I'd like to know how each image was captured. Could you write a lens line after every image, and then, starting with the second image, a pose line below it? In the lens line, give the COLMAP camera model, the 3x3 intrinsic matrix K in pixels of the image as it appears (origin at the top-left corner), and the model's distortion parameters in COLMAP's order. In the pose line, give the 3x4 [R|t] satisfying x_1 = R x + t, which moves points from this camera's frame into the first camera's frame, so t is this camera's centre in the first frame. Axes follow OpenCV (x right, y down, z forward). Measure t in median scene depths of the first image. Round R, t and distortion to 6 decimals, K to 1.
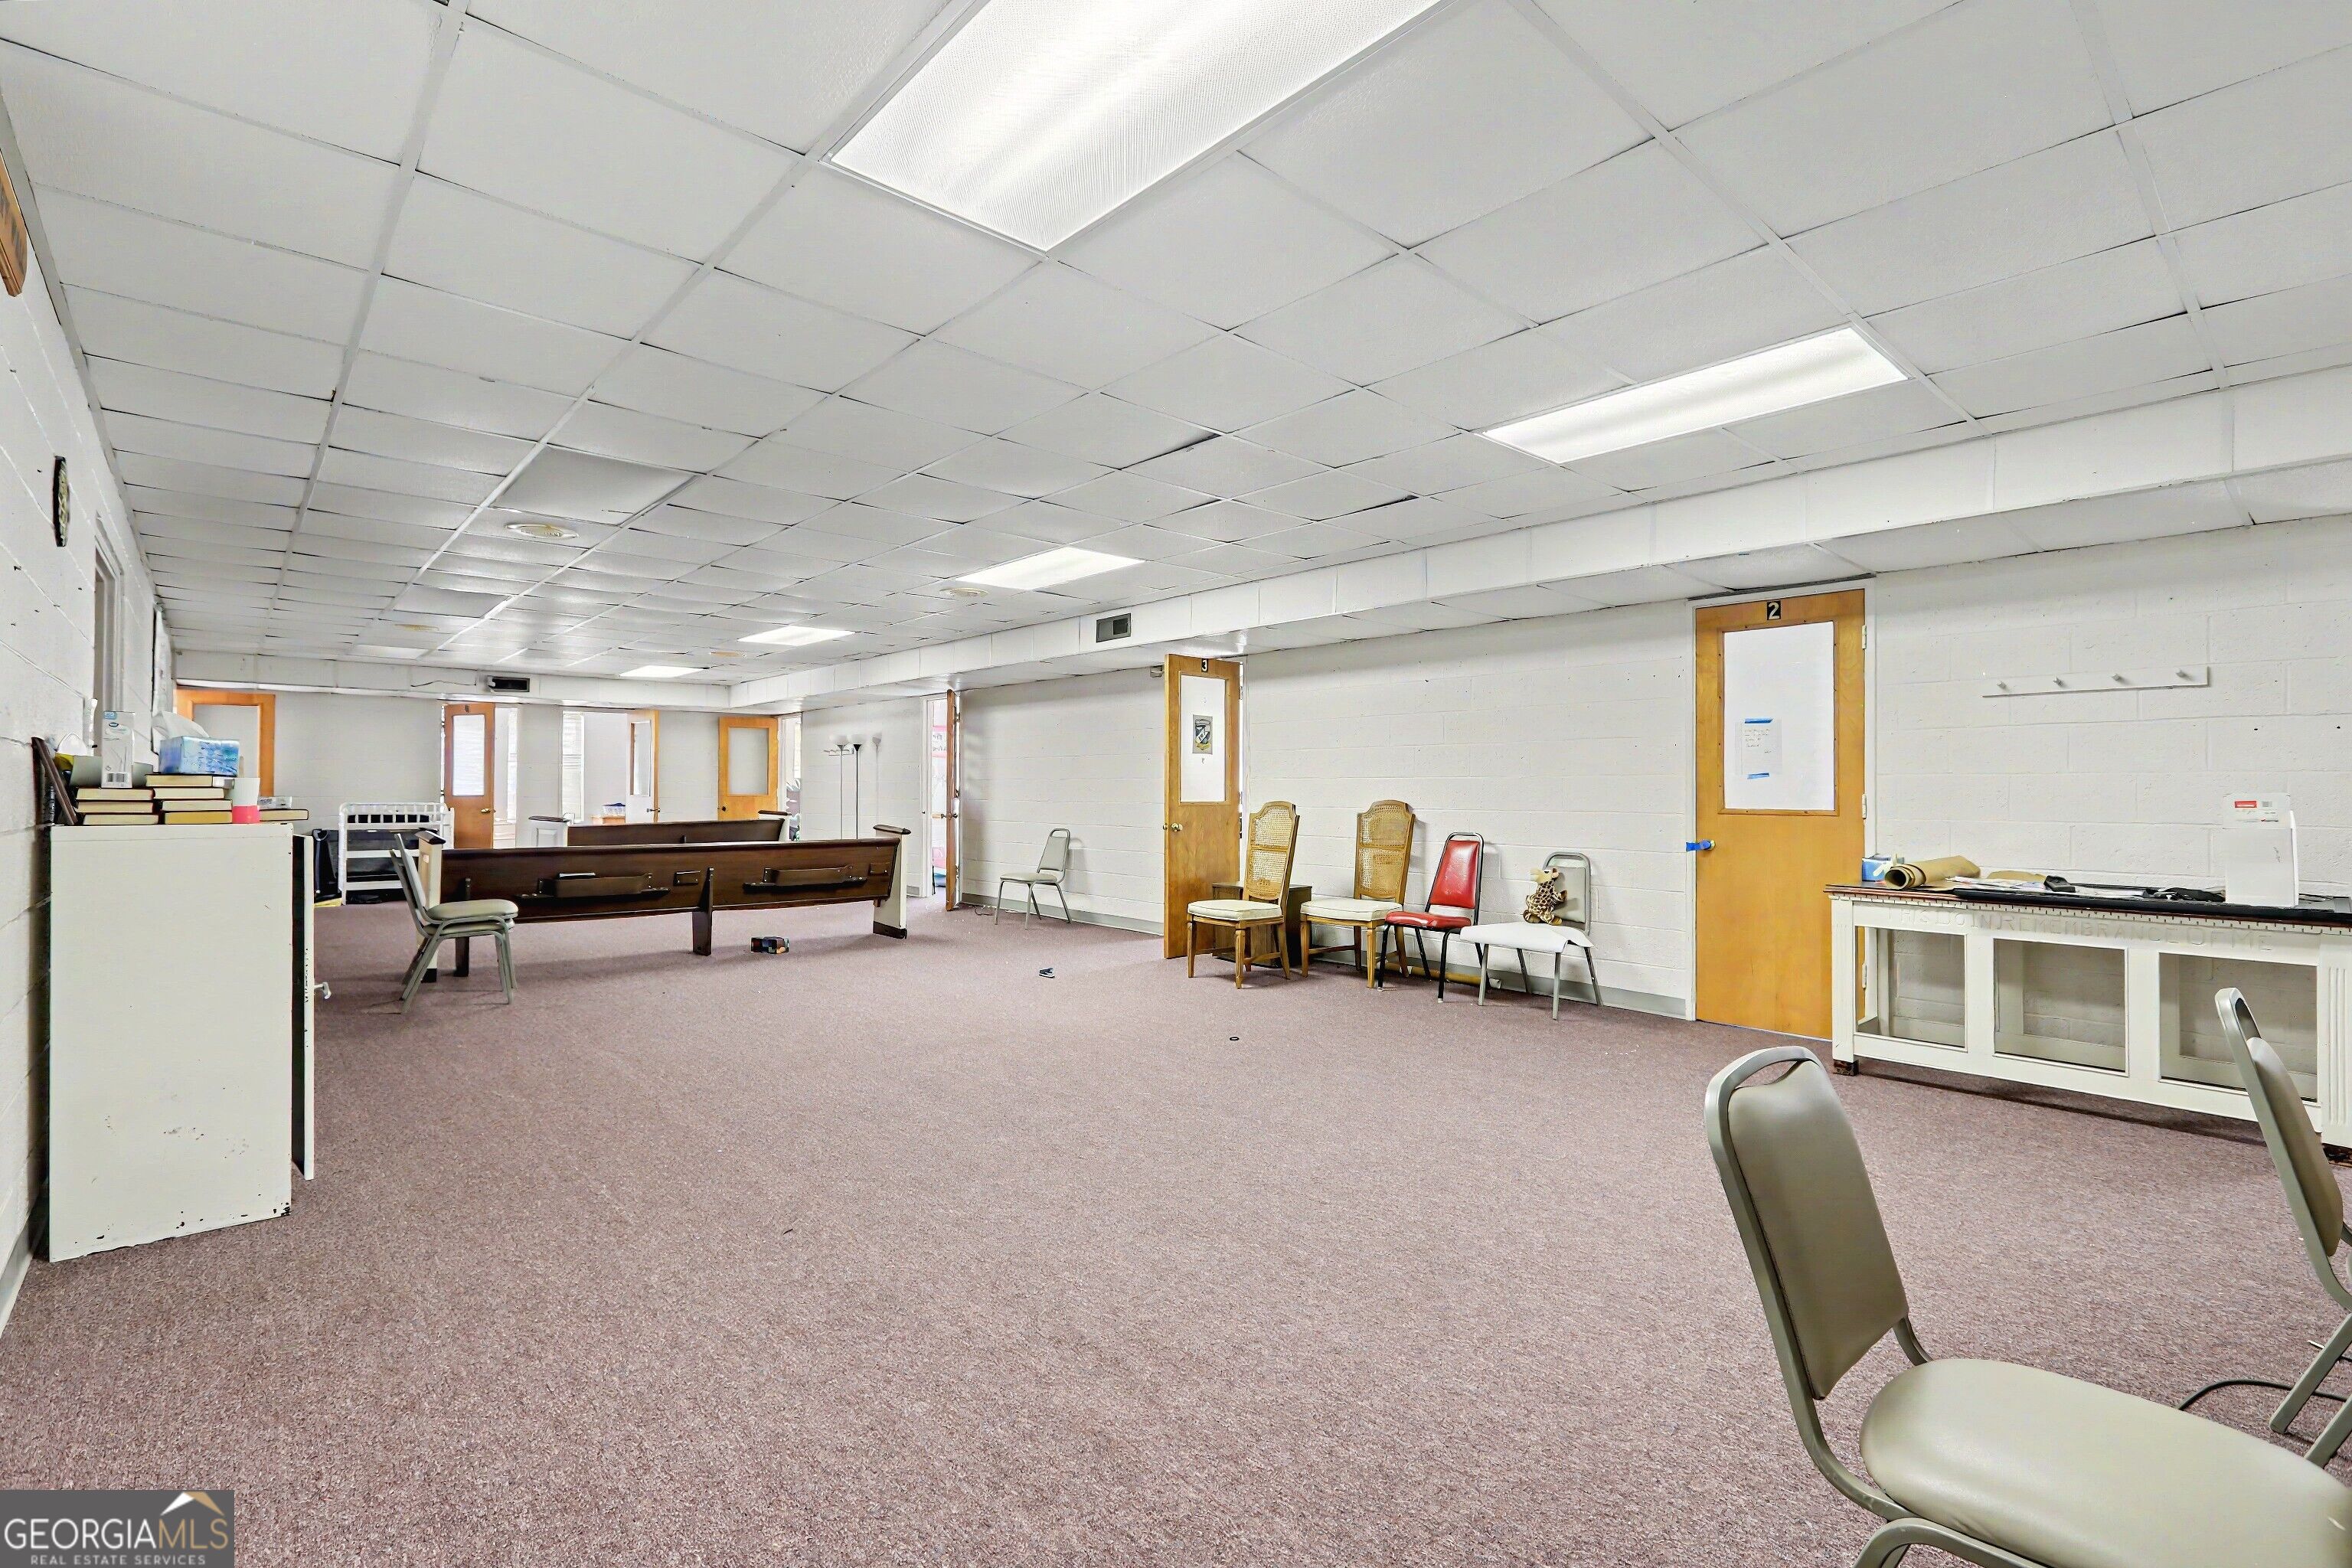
lens RADIAL K [[1075.6, 0, 1176.0], [0, 1075.6, 784.0], [0, 0, 1]] dist [-0.000292, 0.000188]
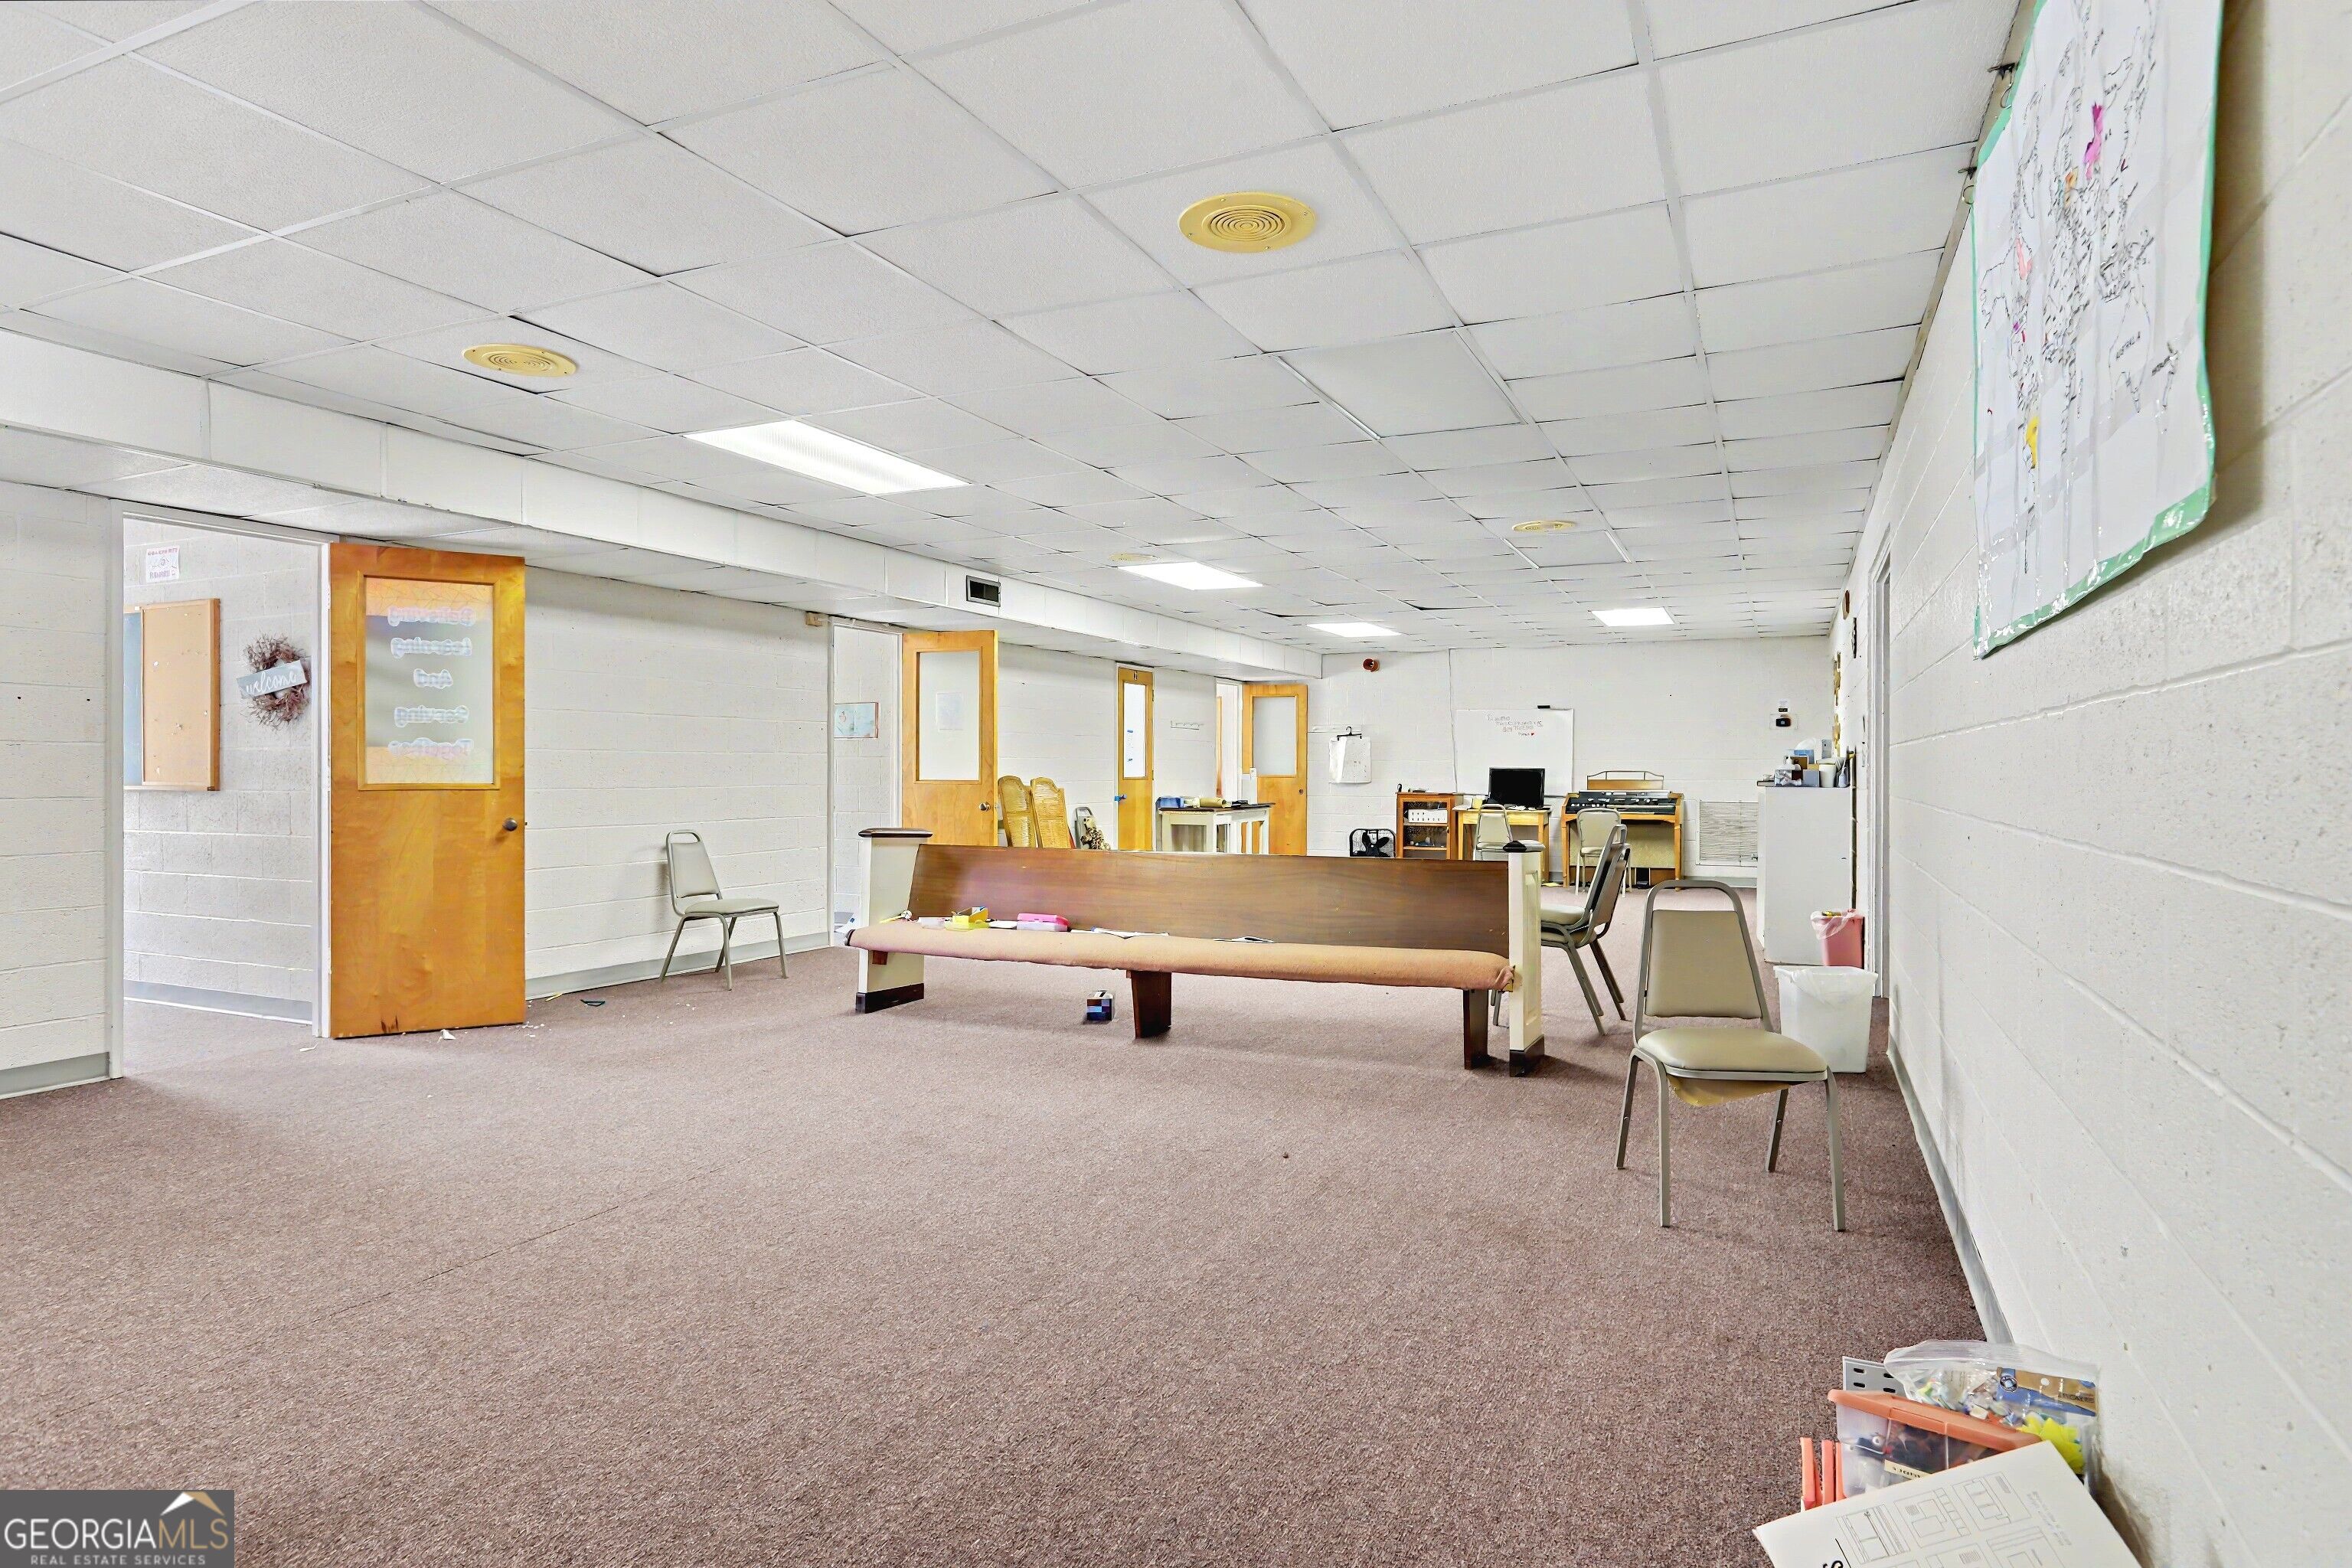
lens RADIAL K [[1319.6, 0, 1176.0], [0, 1319.6, 784.0], [0, 0, 1]] dist [0.001126, 0.000155]
pose [[-0.404962, -0.019216, 0.914131, -1.119238], [-0.009203, 0.999814, 0.016940, -0.001895], [-0.914287, -0.001553, -0.405064, 1.266317]]
